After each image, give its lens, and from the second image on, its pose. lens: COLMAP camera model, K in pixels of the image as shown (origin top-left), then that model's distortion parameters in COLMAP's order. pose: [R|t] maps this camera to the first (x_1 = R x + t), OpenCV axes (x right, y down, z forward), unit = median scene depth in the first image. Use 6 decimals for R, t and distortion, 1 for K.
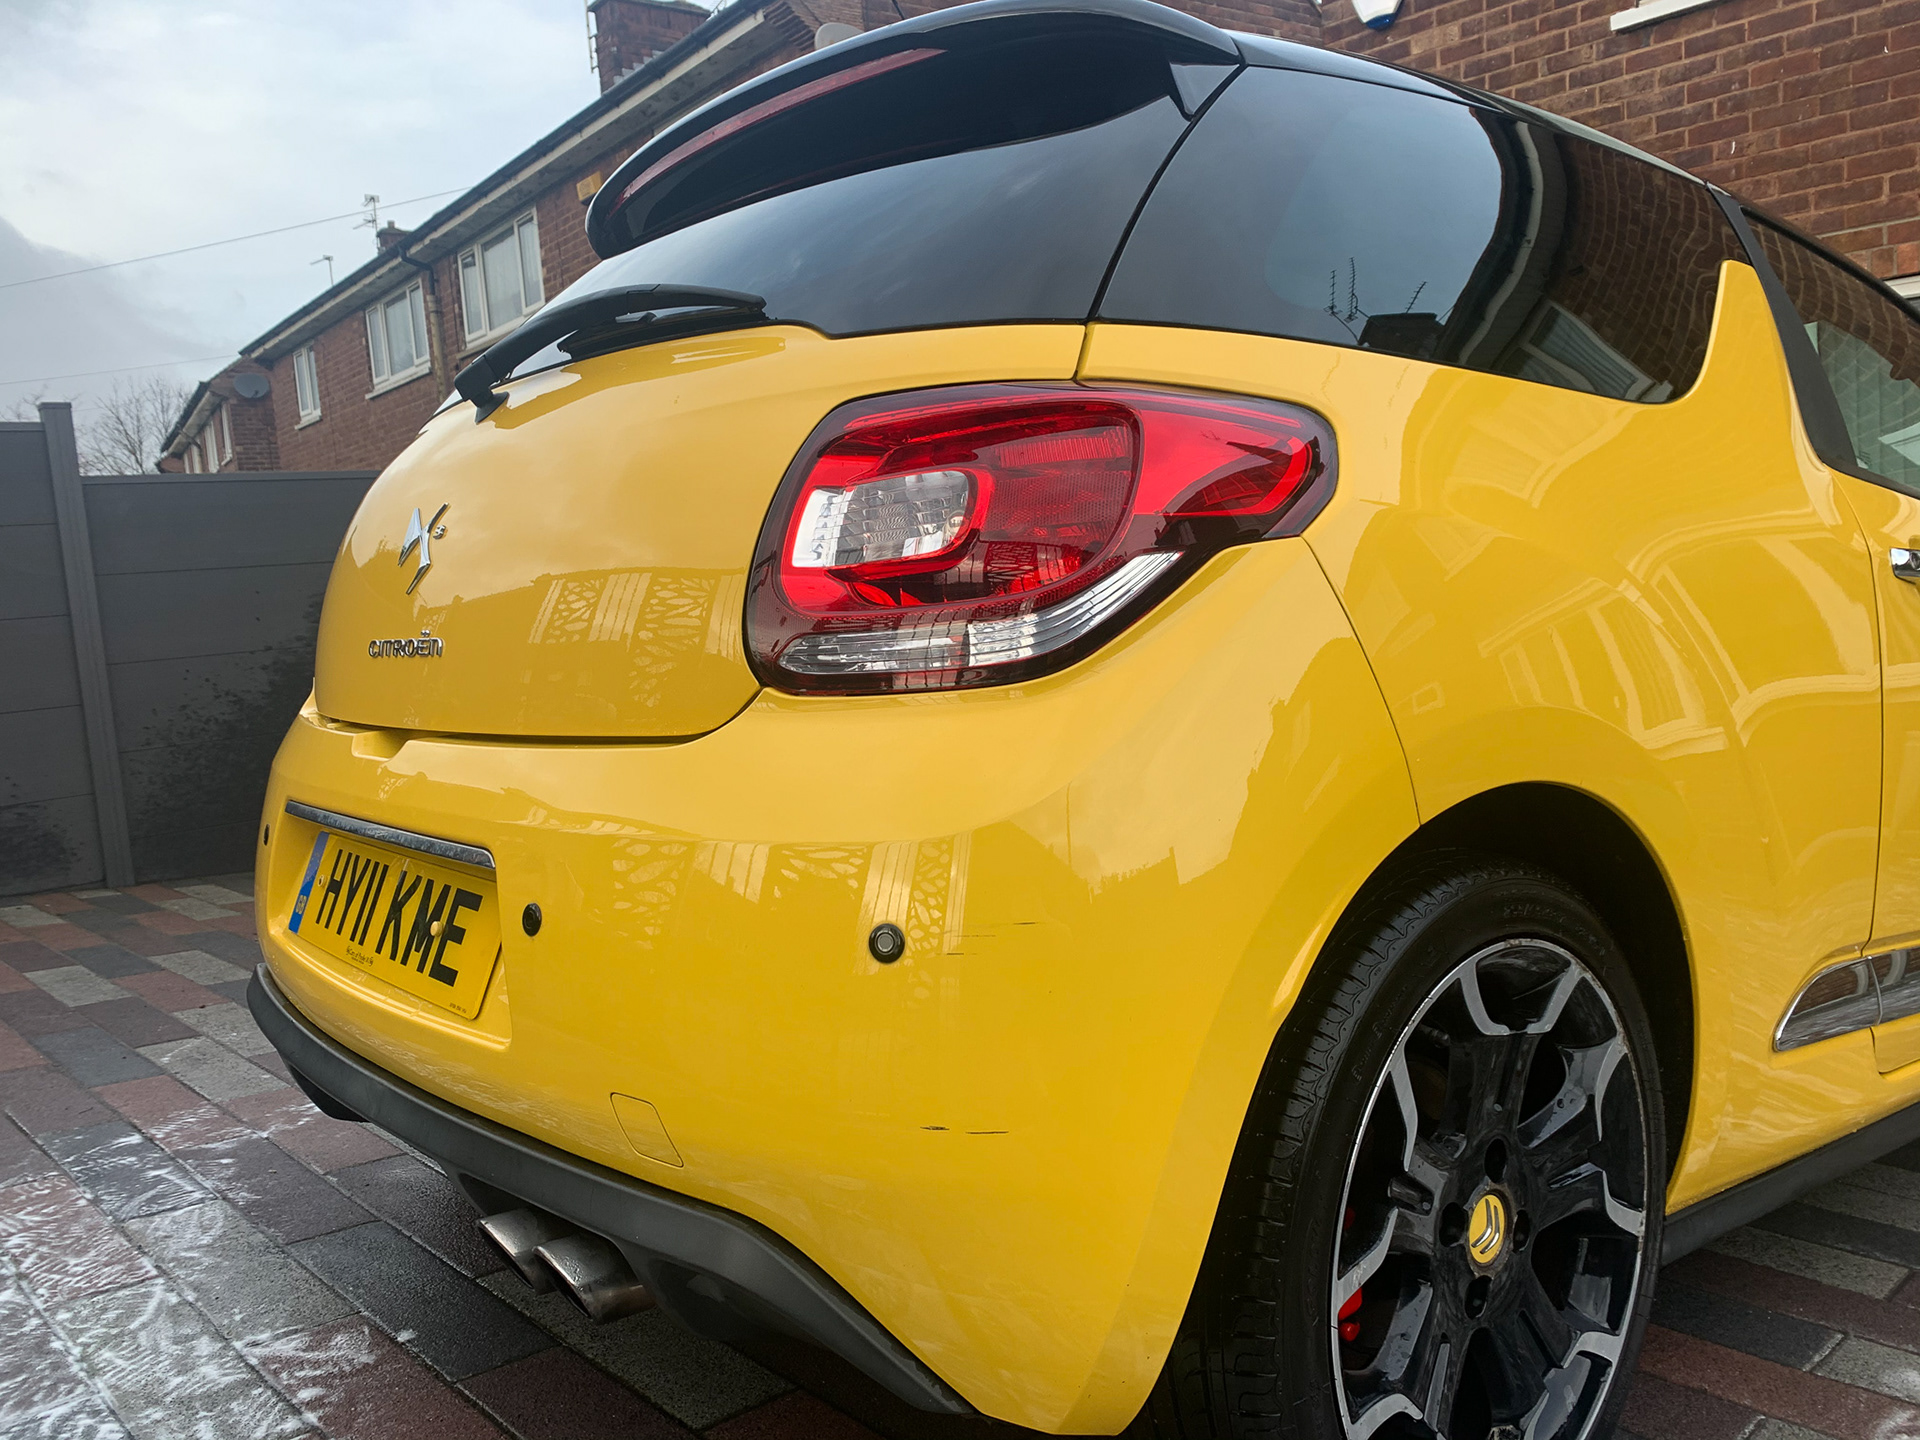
lens RADIAL K [[1446.9, 0, 959.5], [0, 1446.9, 725.7], [0, 0, 1]] dist [0.012489, -0.014517]
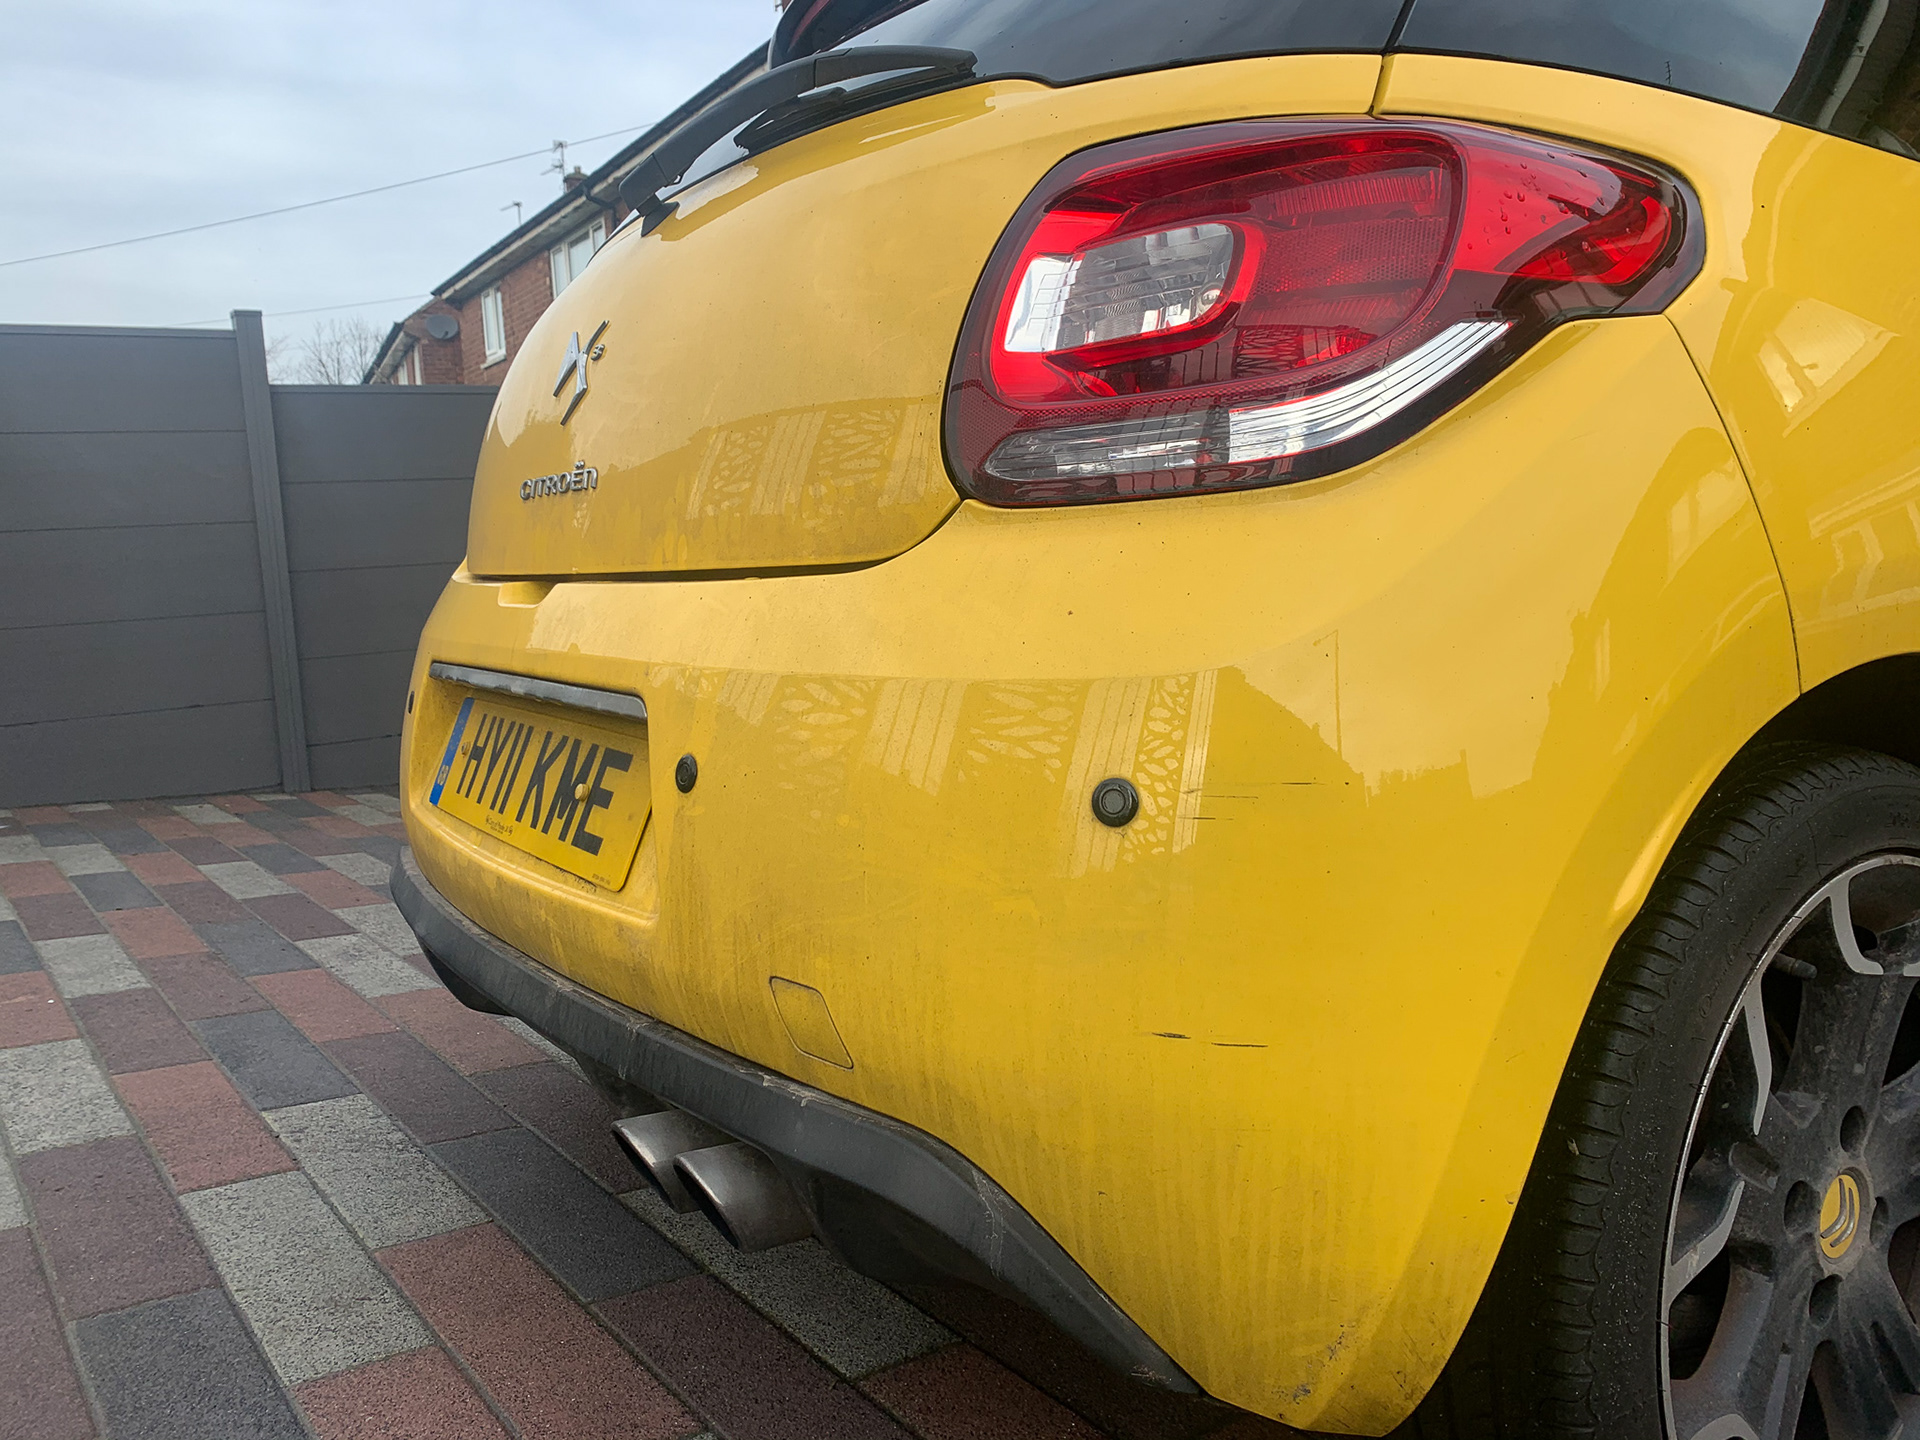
lens RADIAL K [[1446.9, 0, 957.1], [0, 1446.9, 710.9], [0, 0, 1]] dist [0.012489, -0.014517]
pose [[0.993435, 0.034674, -0.109016, -0.038395], [-0.032783, 0.999280, 0.019092, 0.065065], [0.109599, -0.015393, 0.993857, 0.147601]]
